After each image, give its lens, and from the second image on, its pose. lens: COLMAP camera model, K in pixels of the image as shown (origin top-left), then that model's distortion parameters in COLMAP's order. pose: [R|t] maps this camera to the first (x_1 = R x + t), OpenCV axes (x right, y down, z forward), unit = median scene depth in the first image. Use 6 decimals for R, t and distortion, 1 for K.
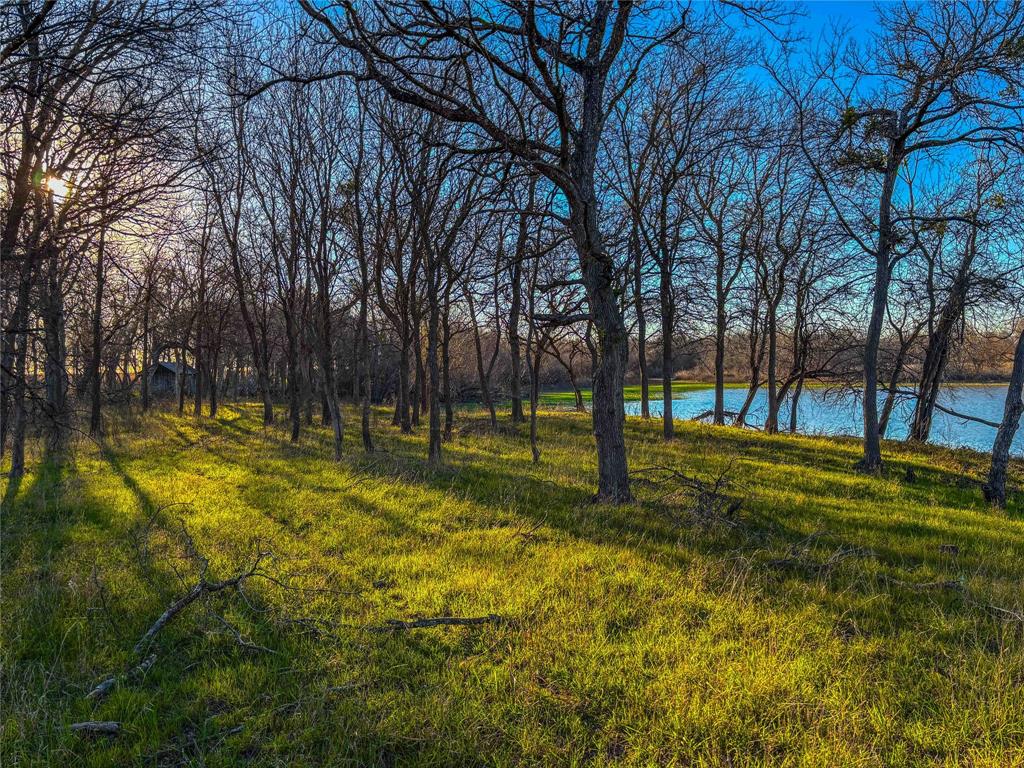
lens RADIAL K [[778.6, 0, 512.6], [0, 778.6, 385.0], [0, 0, 1]] dist [0.010547, -0.004046]
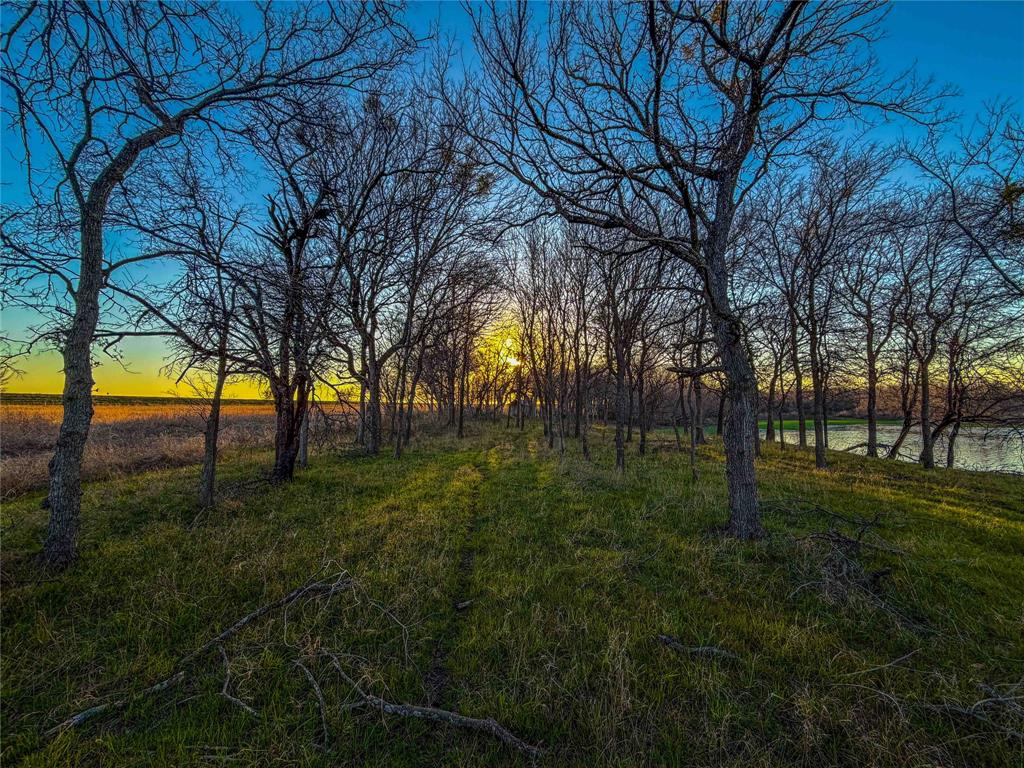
lens RADIAL K [[408.2, 0, 509.1], [0, 408.2, 381.9], [0, 0, 1]] dist [-0.001613, -0.000494]
pose [[0.890529, -0.002833, -0.454918, 0.034873], [-0.031168, 0.997251, -0.067225, -0.006348], [0.453857, 0.074045, 0.887993, 0.111406]]
